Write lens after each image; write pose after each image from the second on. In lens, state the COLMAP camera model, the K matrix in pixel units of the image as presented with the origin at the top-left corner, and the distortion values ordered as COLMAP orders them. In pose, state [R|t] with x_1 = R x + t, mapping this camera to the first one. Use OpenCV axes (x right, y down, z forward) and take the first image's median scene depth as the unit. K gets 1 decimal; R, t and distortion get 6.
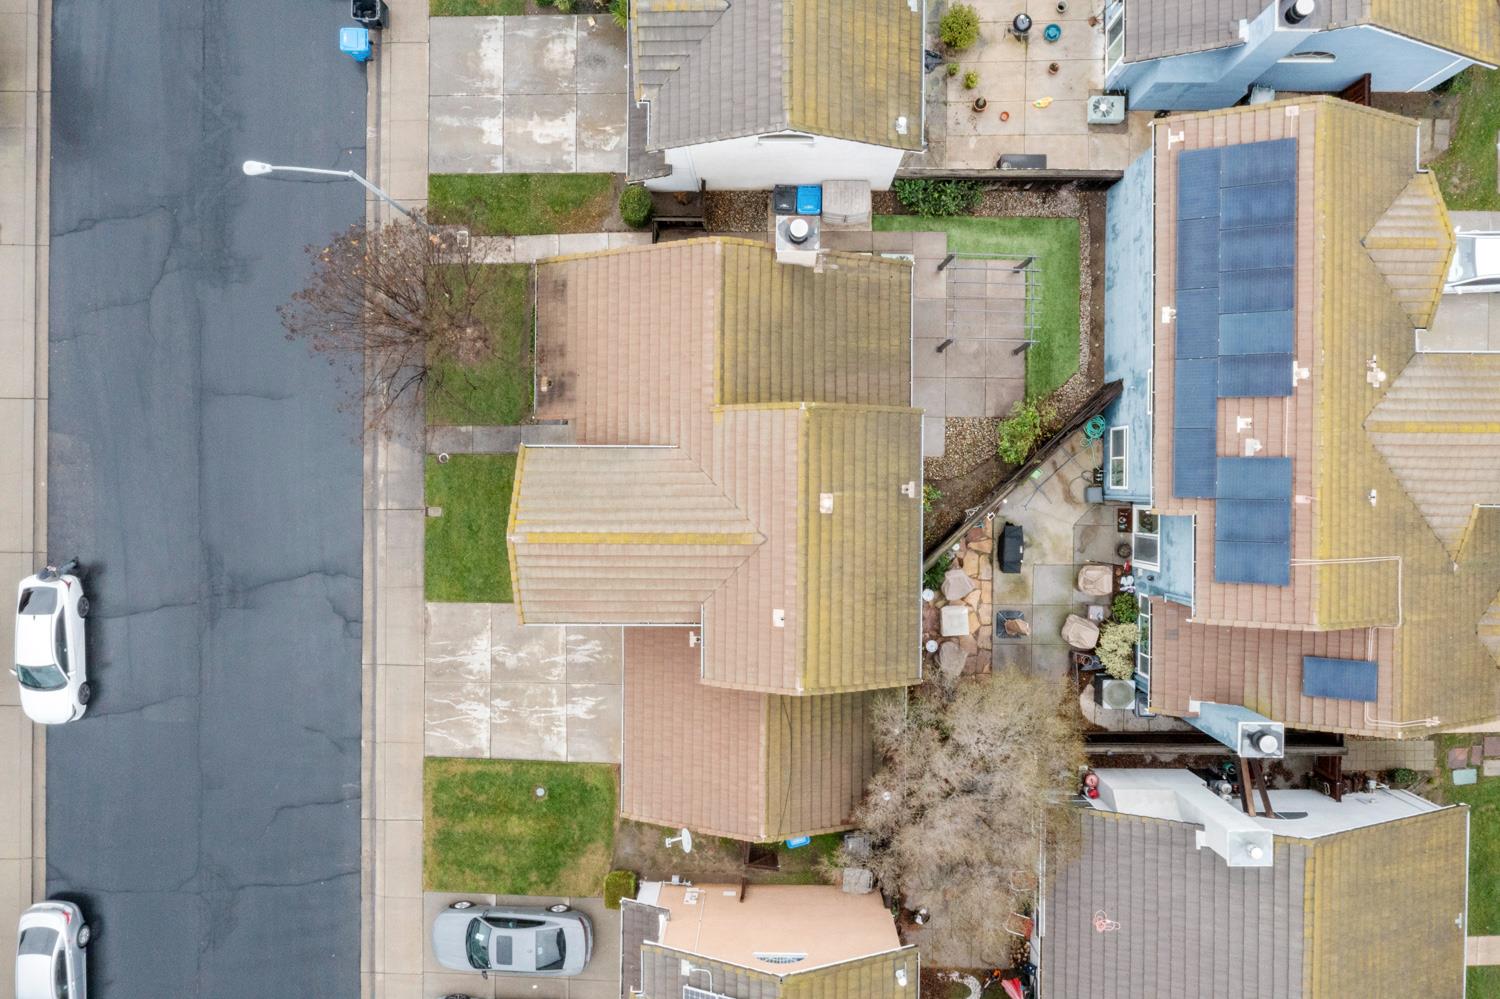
lens RADIAL K [[1183.5, 0, 750.0], [0, 1183.5, 499.5], [0, 0, 1]] dist [-0.011004, -0.006014]
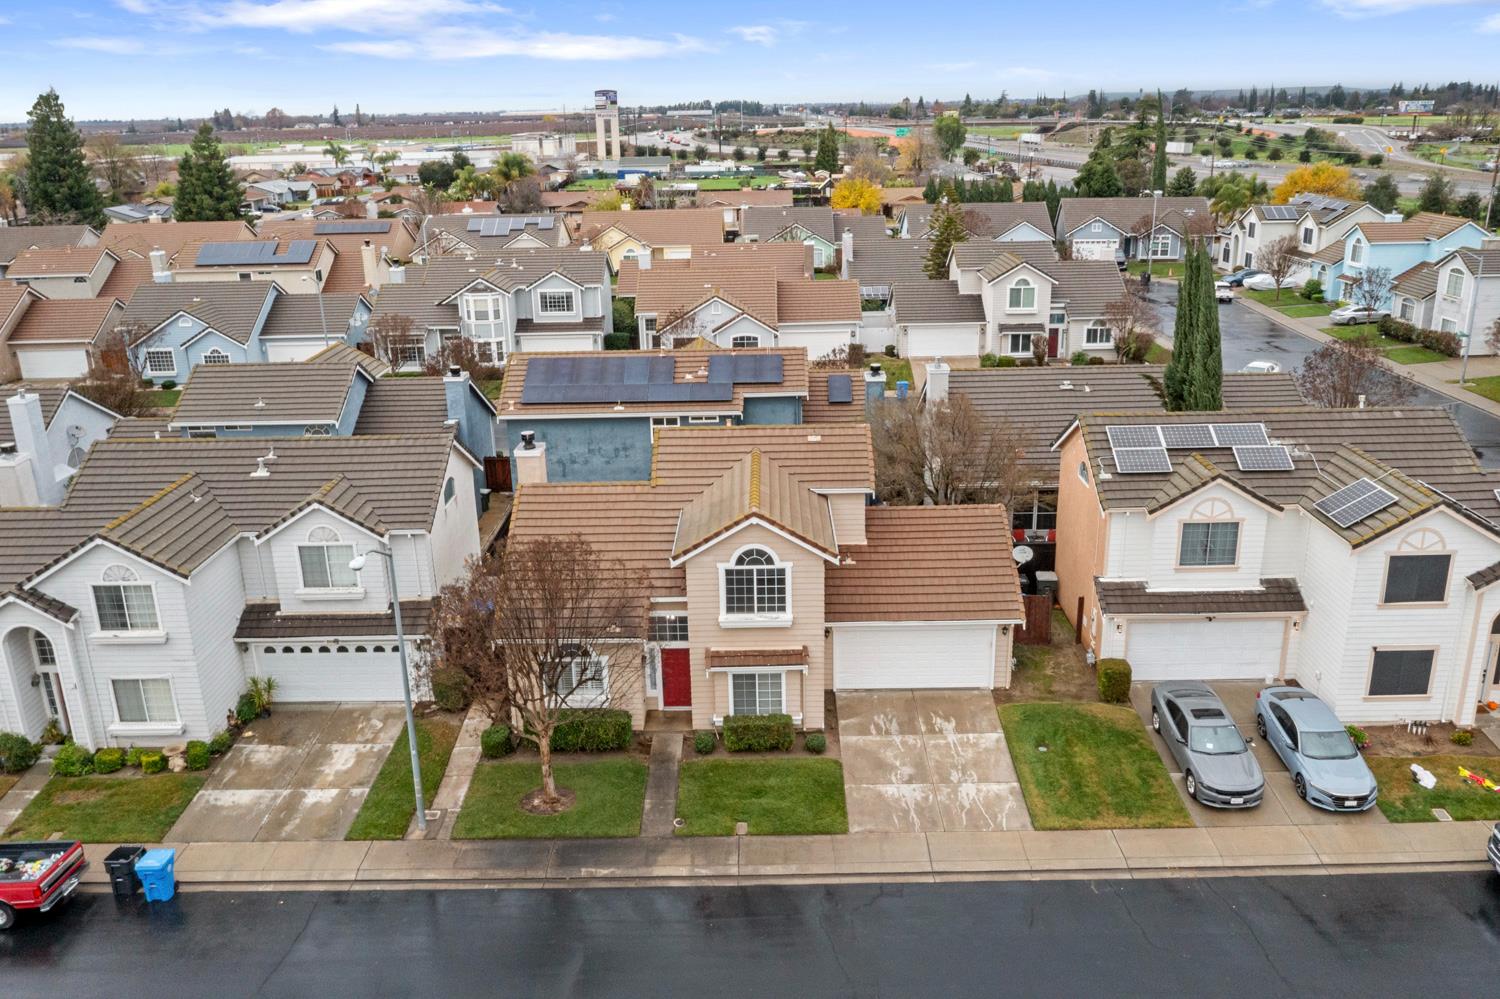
lens RADIAL K [[1173.2, 0, 750.0], [0, 1173.2, 499.5], [0, 0, 1]] dist [-0.015467, -0.000727]
pose [[0.005088, -0.302096, 0.953264, -0.995511], [0.999608, -0.024719, -0.013169, 0.033057], [0.027542, 0.952957, 0.301851, 0.521661]]
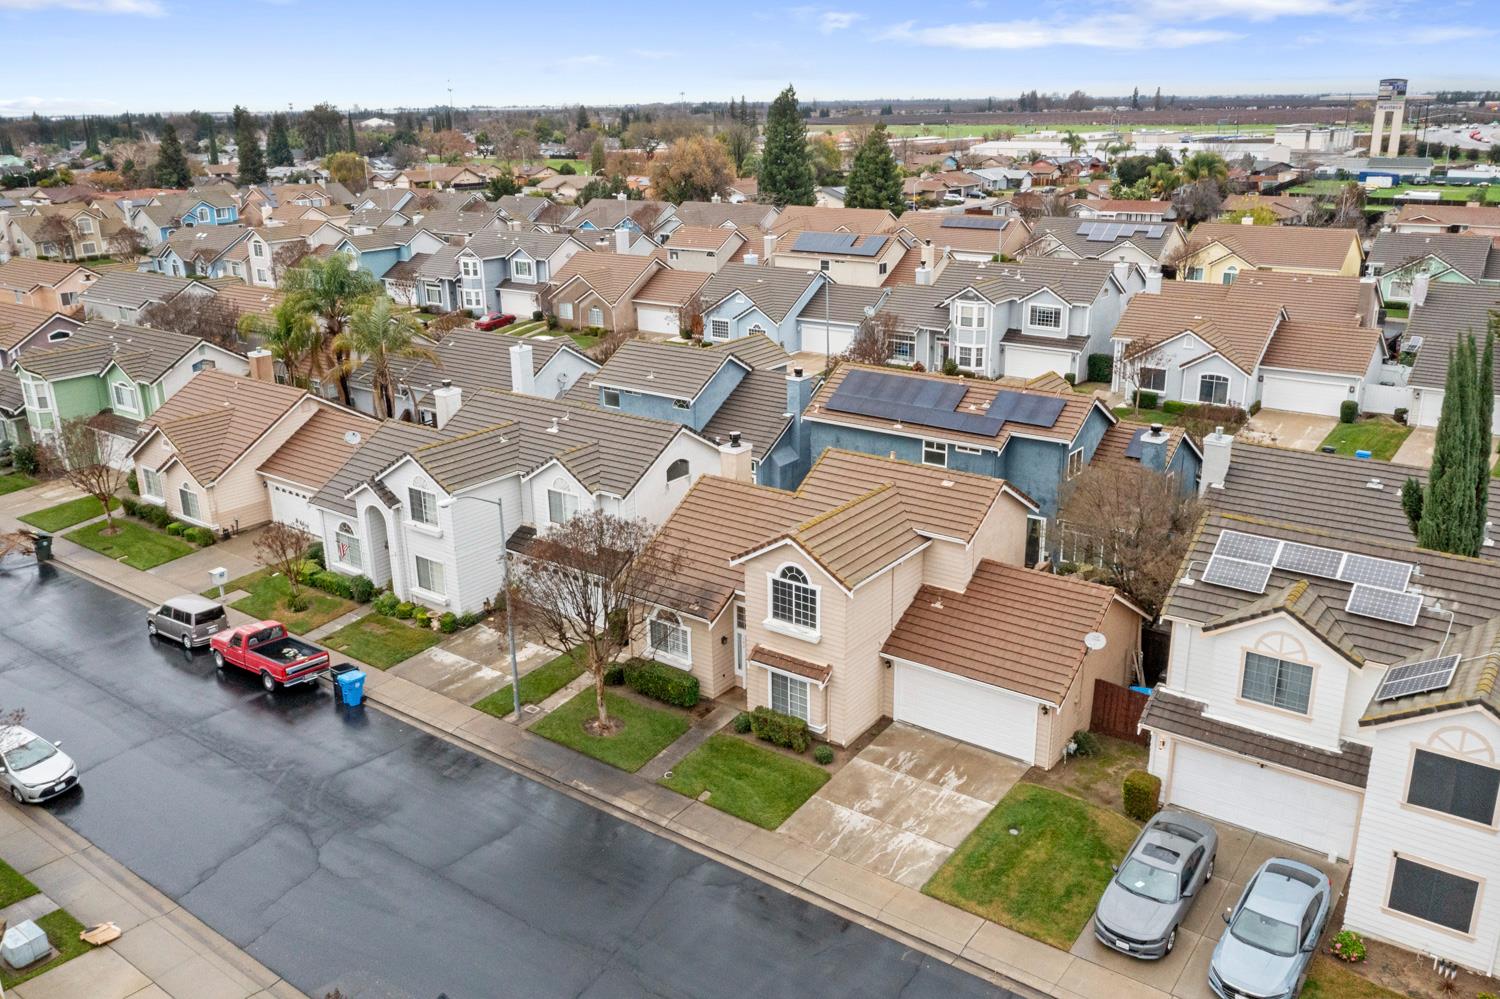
lens RADIAL K [[1183.5, 0, 750.0], [0, 1183.5, 499.5], [0, 0, 1]] dist [-0.011004, -0.006014]
pose [[0.595069, -0.248123, 0.764413, -0.934297], [0.803587, 0.169649, -0.570497, 0.559761], [0.011872, 0.953758, 0.300341, 0.469254]]
